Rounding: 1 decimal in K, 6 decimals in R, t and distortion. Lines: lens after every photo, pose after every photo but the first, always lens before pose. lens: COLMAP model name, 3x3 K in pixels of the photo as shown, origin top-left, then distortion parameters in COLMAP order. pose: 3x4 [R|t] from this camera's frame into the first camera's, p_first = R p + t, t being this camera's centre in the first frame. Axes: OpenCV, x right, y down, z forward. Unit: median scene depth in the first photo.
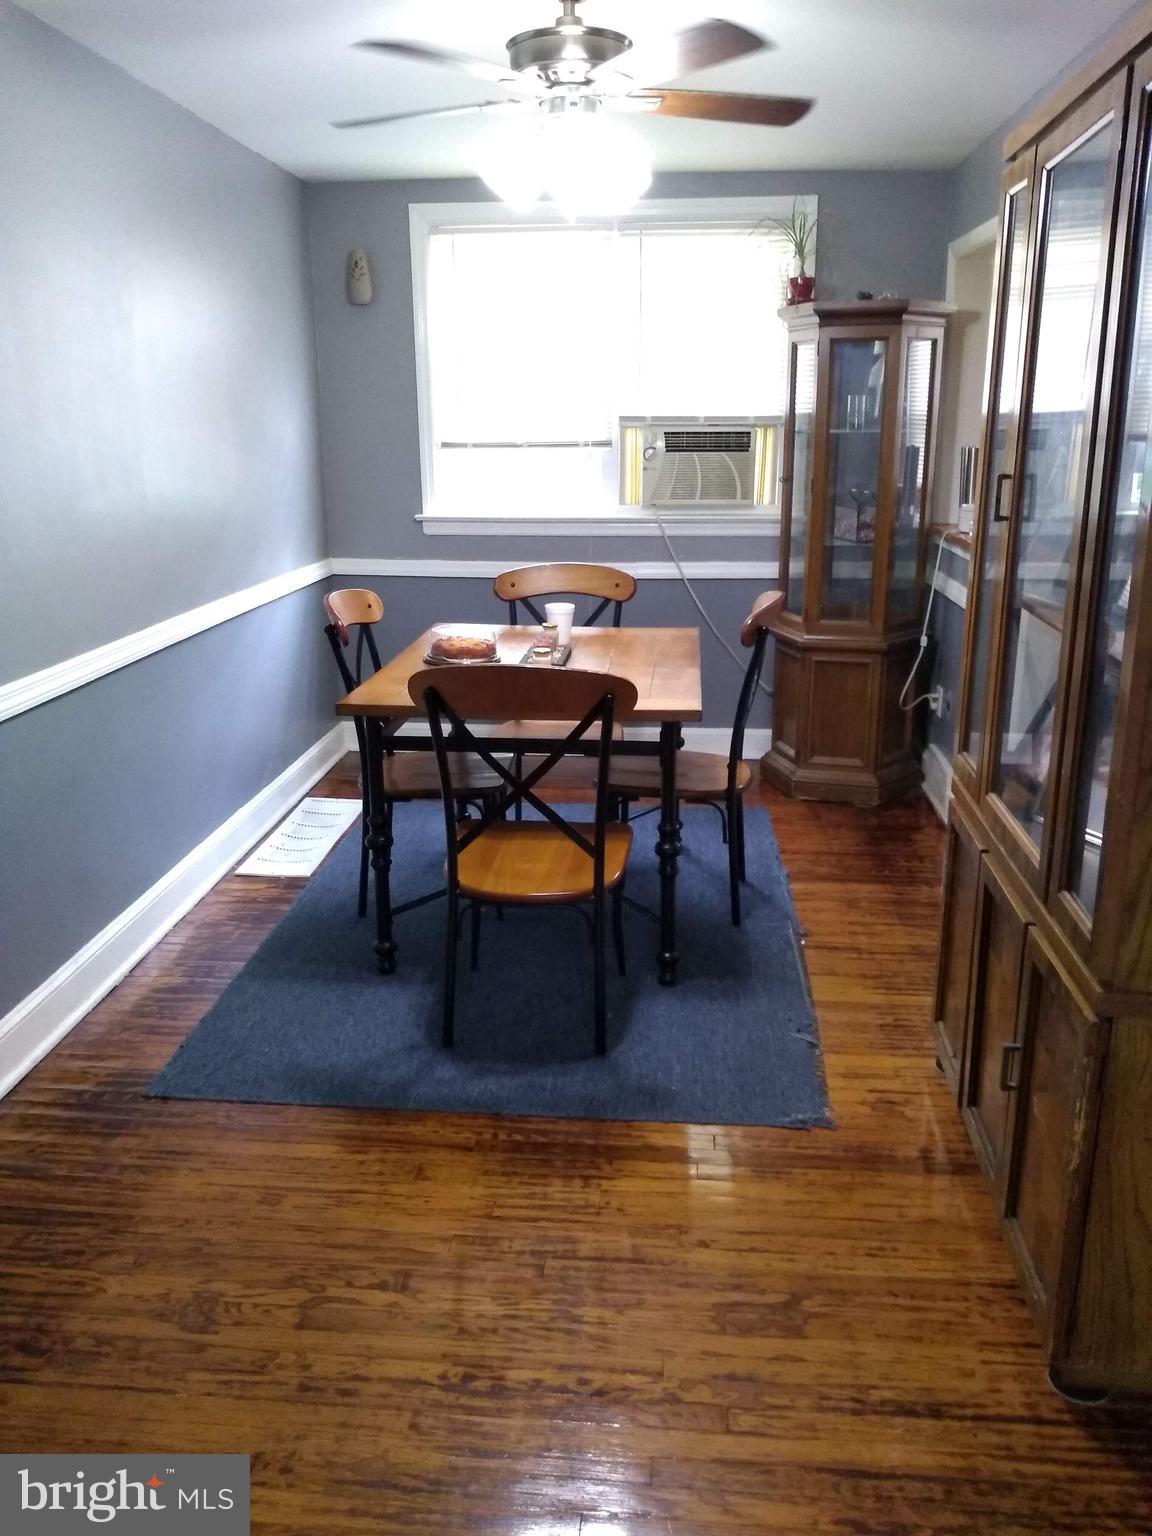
lens RADIAL K [[1202.4, 0, 580.7], [0, 1202.4, 764.4], [0, 0, 1]] dist [0.030641, -0.047606]
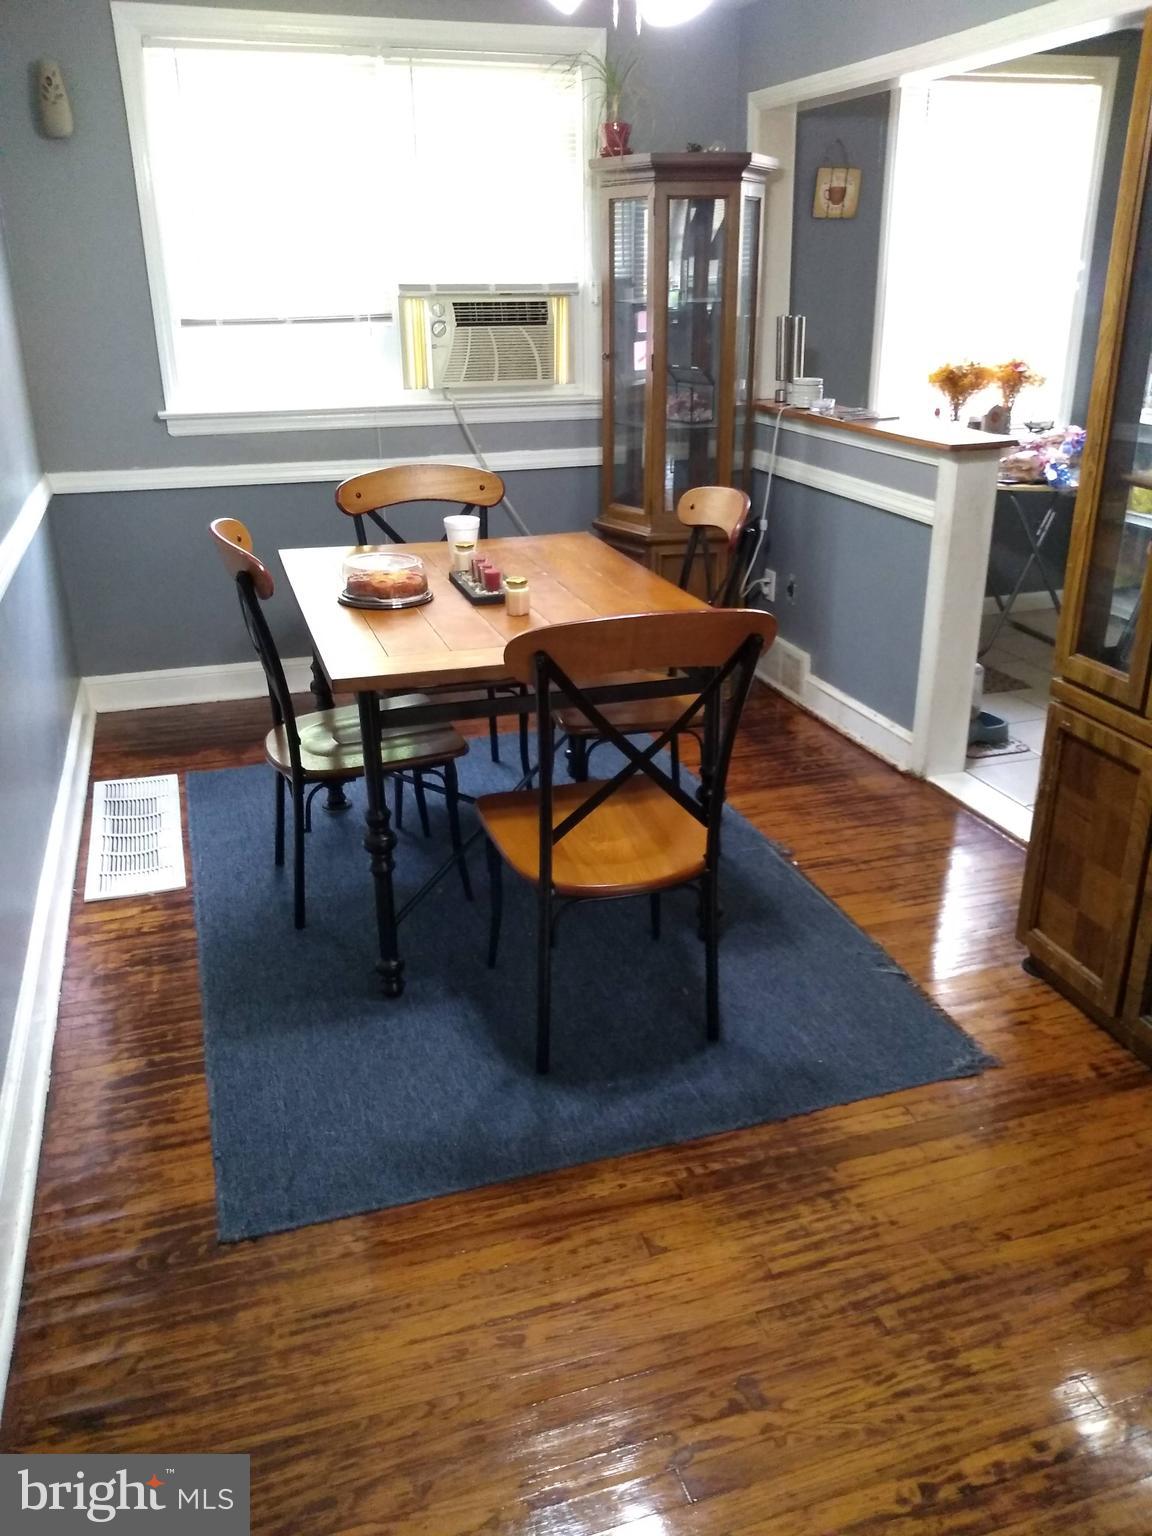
lens RADIAL K [[1202.4, 0, 570.4], [0, 1202.4, 754.8], [0, 0, 1]] dist [0.030641, -0.047606]
pose [[0.920110, -0.148150, 0.362558, -0.268441], [0.111795, 0.986532, 0.119405, -0.059947], [-0.375365, -0.069333, 0.924280, 0.173432]]
